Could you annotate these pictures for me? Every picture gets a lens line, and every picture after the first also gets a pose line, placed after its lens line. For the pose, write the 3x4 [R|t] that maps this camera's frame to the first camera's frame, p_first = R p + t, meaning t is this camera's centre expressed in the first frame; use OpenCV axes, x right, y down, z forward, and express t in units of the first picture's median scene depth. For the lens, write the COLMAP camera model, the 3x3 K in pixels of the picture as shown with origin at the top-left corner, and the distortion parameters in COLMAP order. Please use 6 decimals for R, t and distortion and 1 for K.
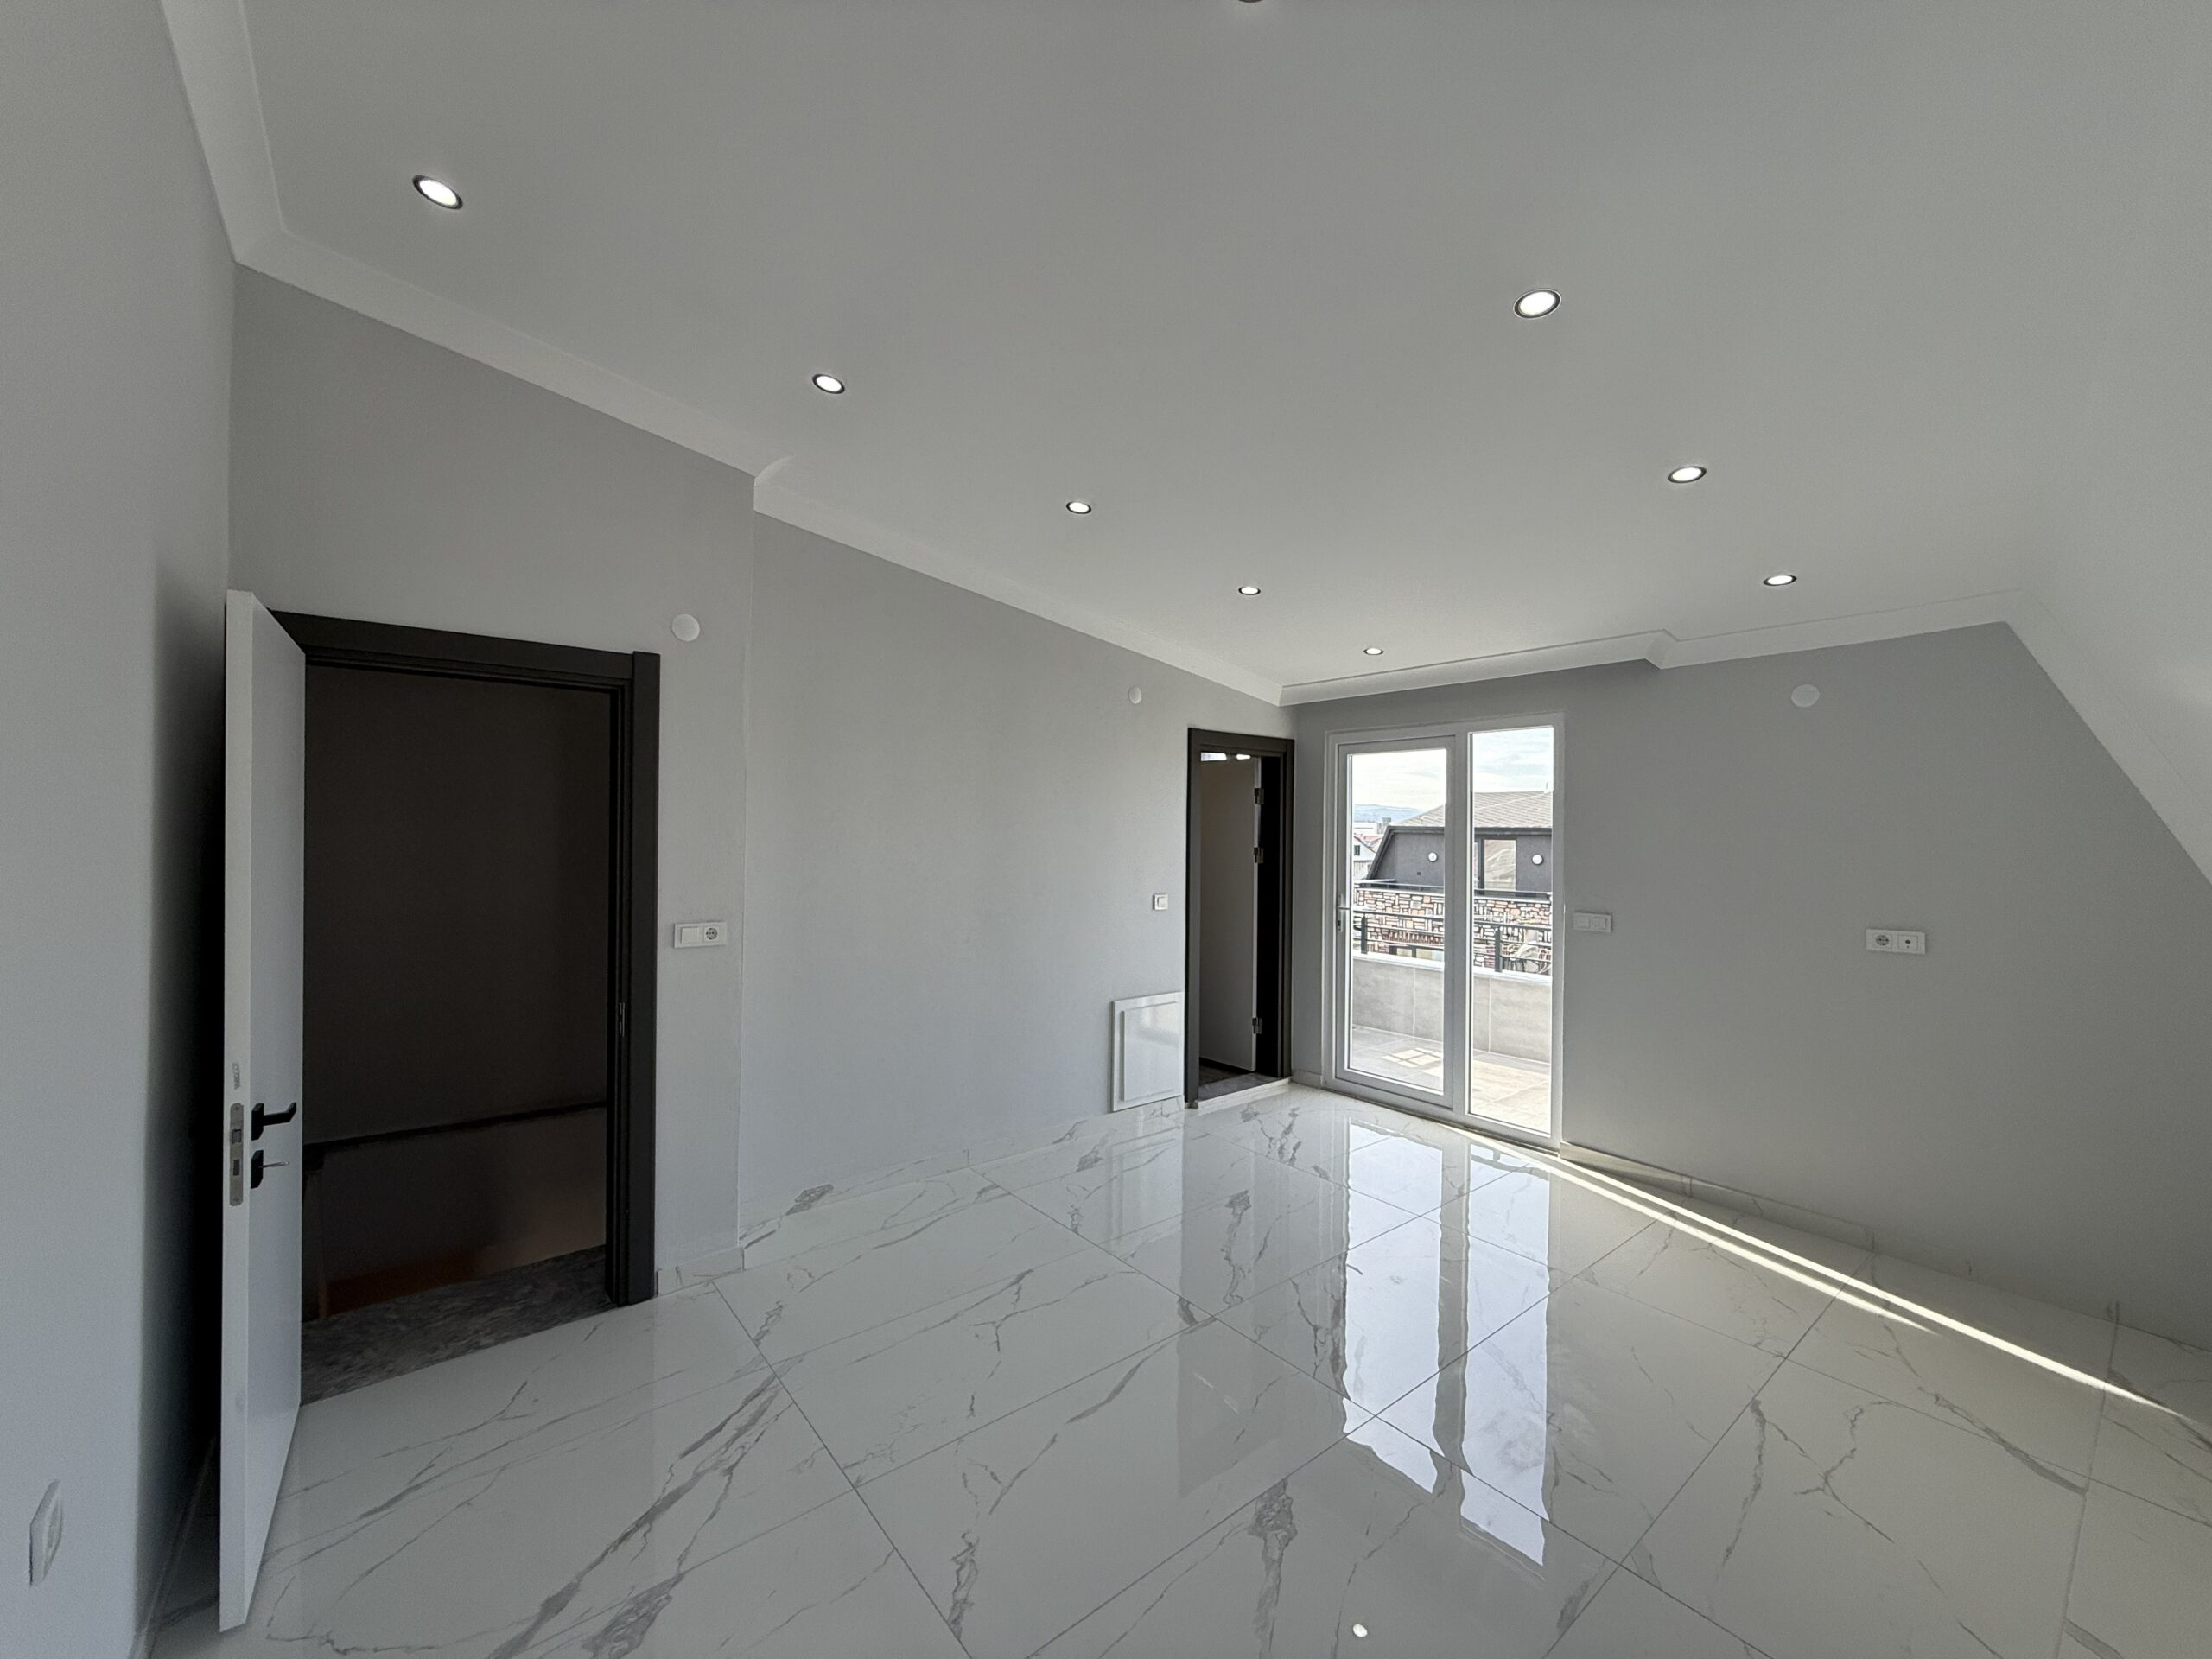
lens RADIAL K [[879.3, 0, 1097.7], [0, 879.3, 820.9], [0, 0, 1]] dist [-0.001196, 0.000558]
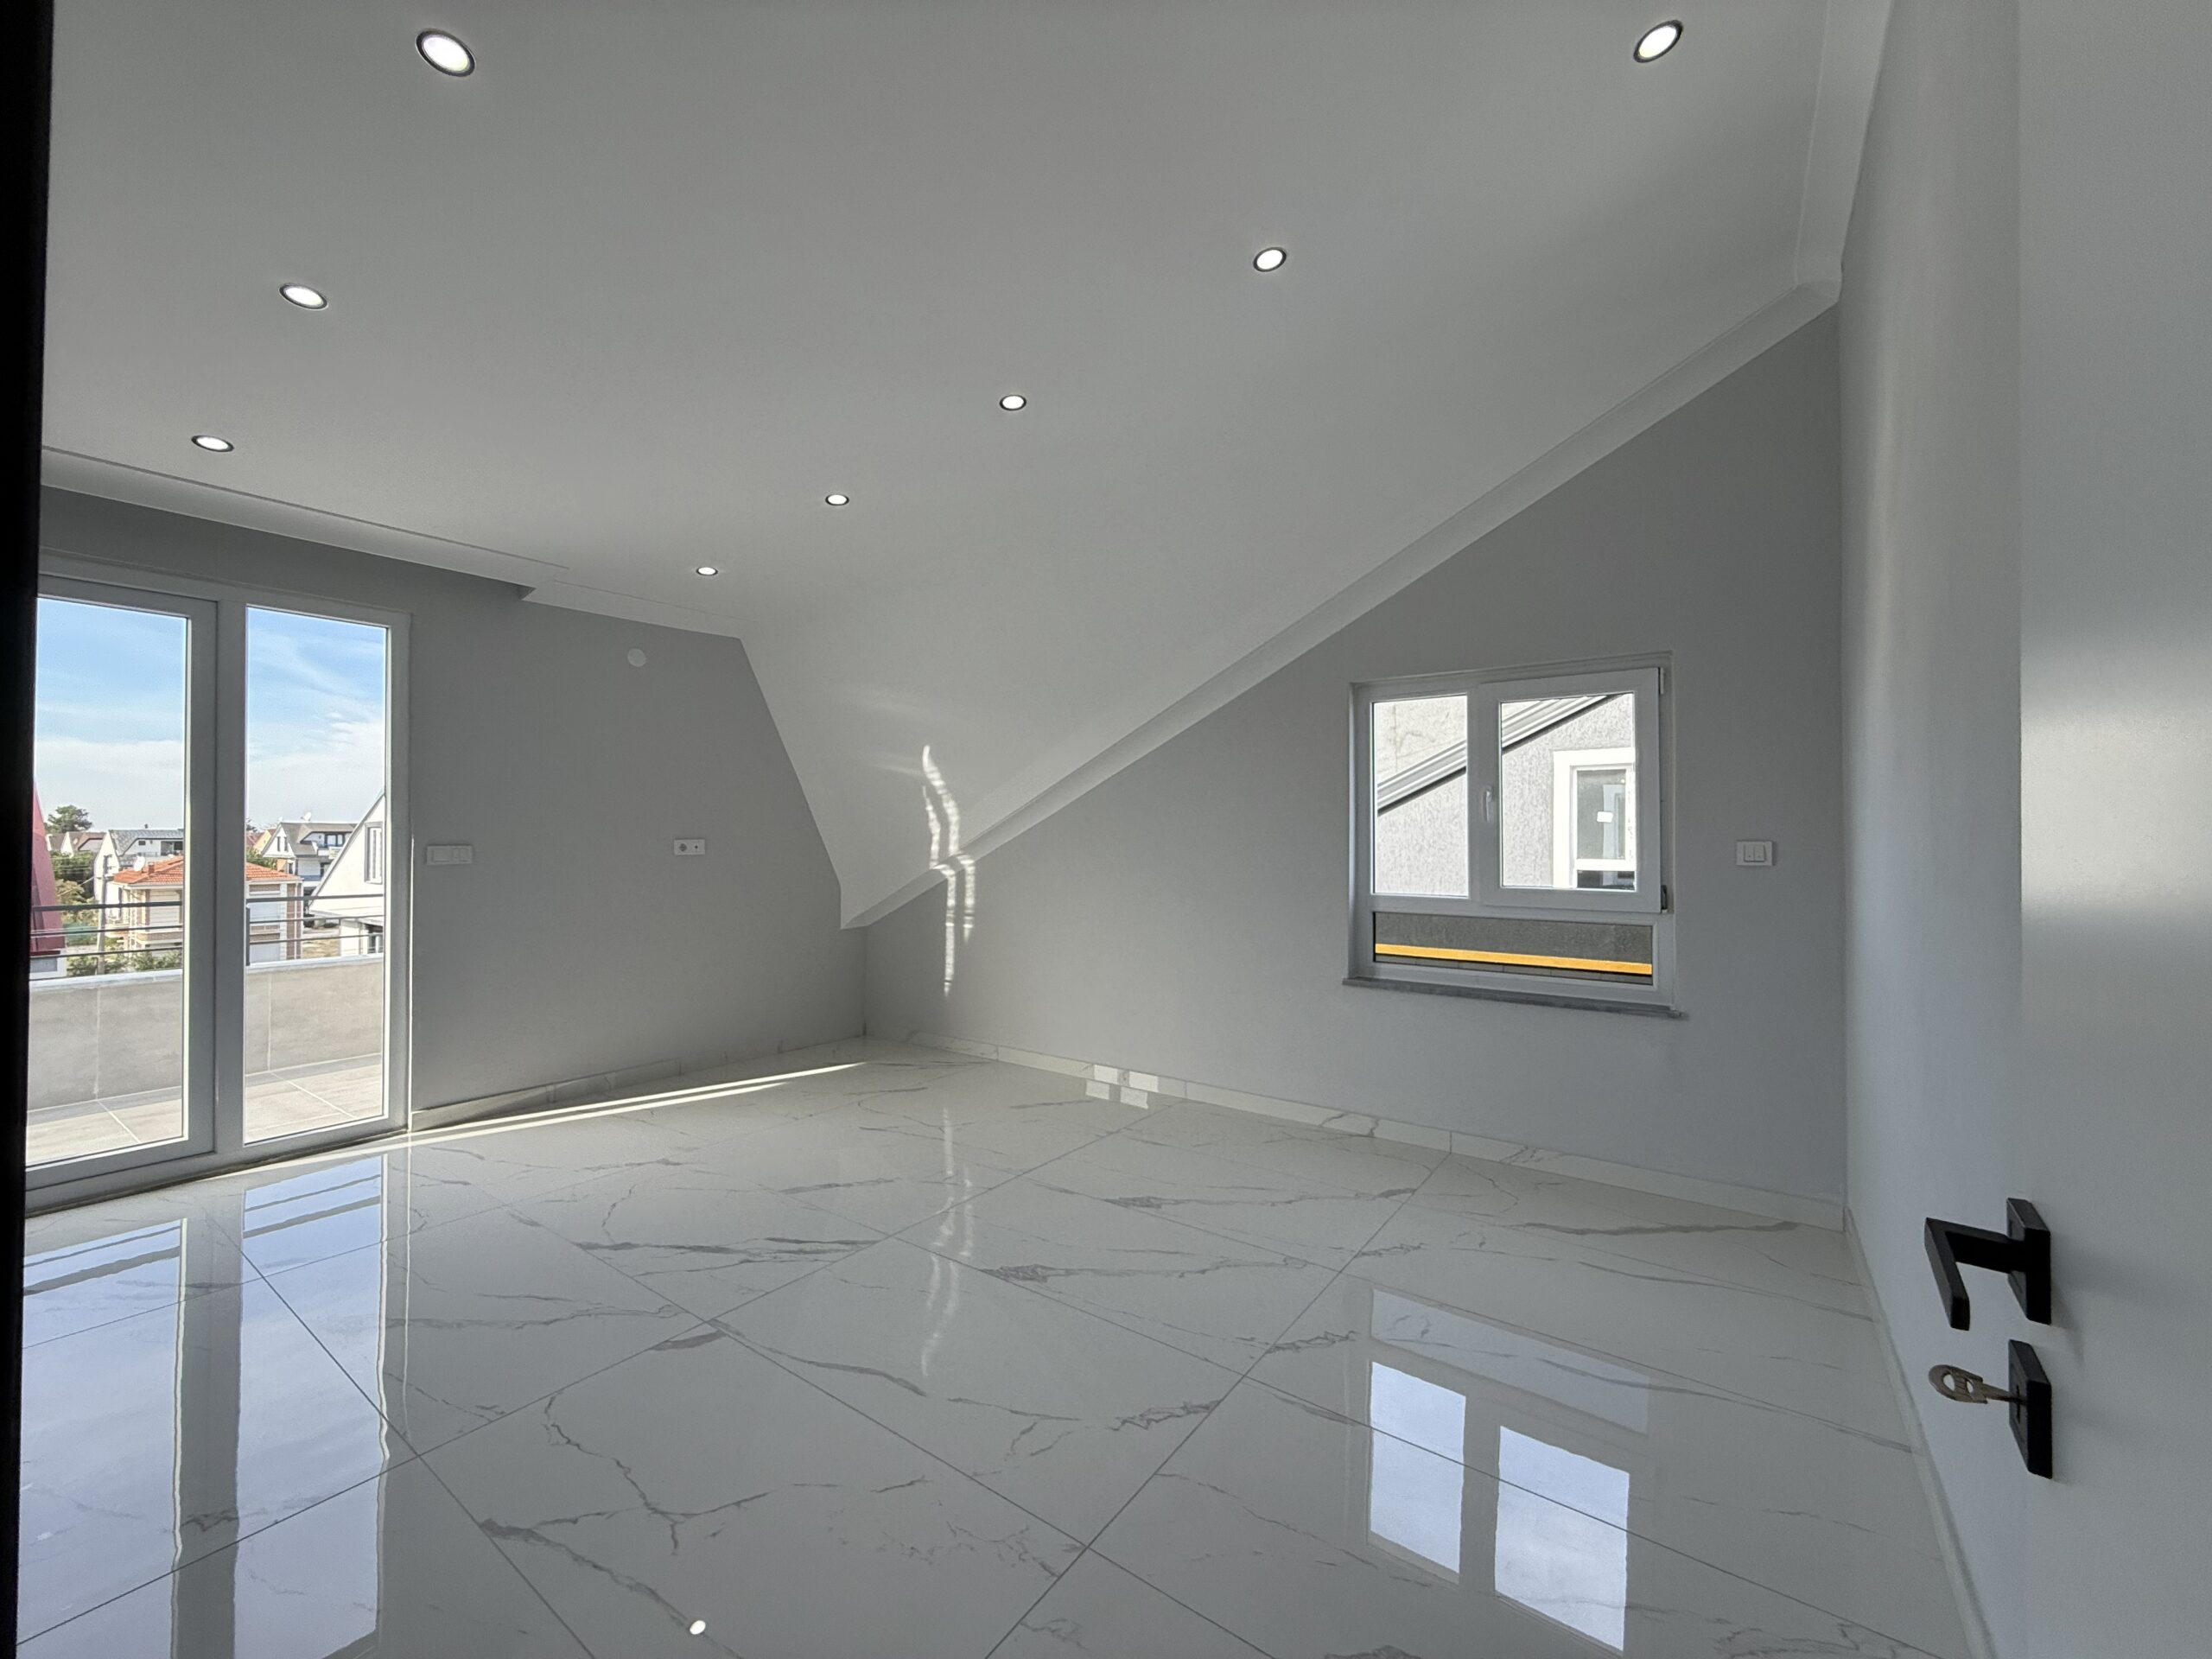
lens RADIAL K [[879.3, 0, 1101.6], [0, 879.3, 834.7], [0, 0, 1]] dist [-0.001196, 0.000558]
pose [[-0.267234, -0.010298, 0.963577, -0.607570], [-0.012571, 0.999895, 0.007200, 0.097828], [-0.963550, -0.010189, -0.267335, 0.736800]]
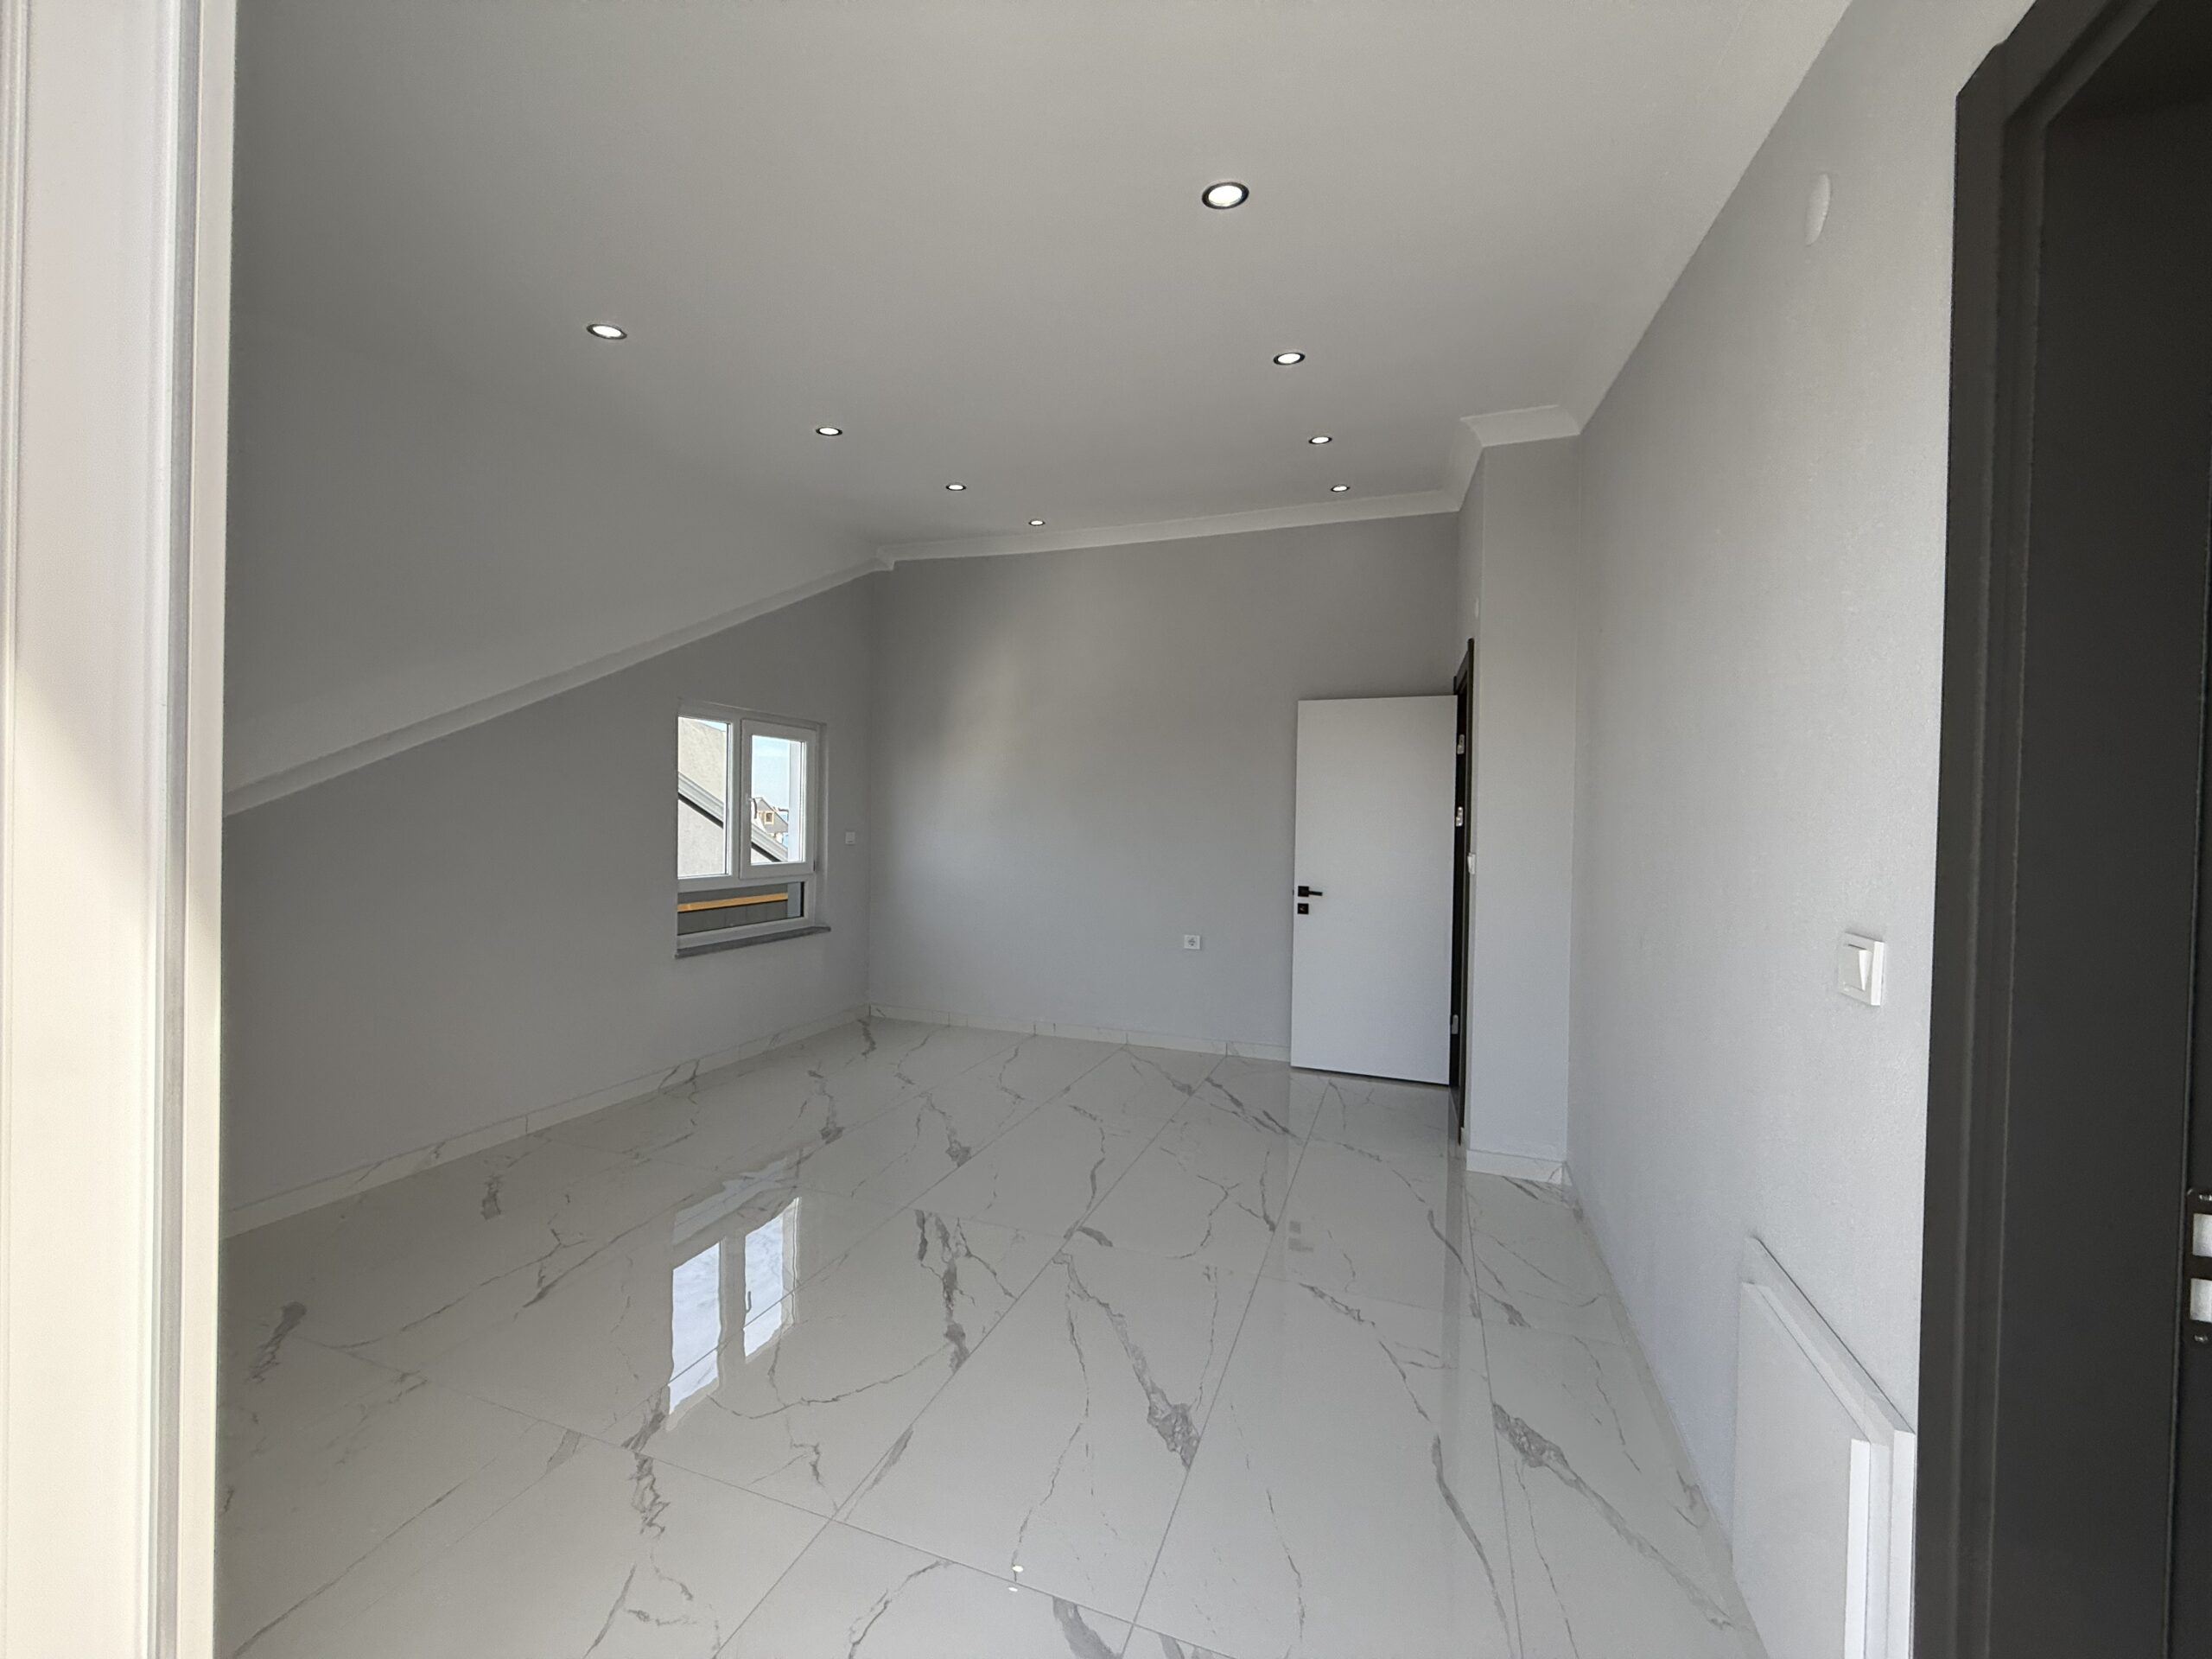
lens RADIAL K [[879.3, 0, 1096.2], [0, 879.3, 833.4], [0, 0, 1]] dist [-0.001196, 0.000558]
pose [[-0.855630, -0.022219, -0.517111, 0.527544], [-0.026406, 0.999651, 0.000739, 0.091410], [0.516914, 0.014287, -0.855918, 1.563214]]
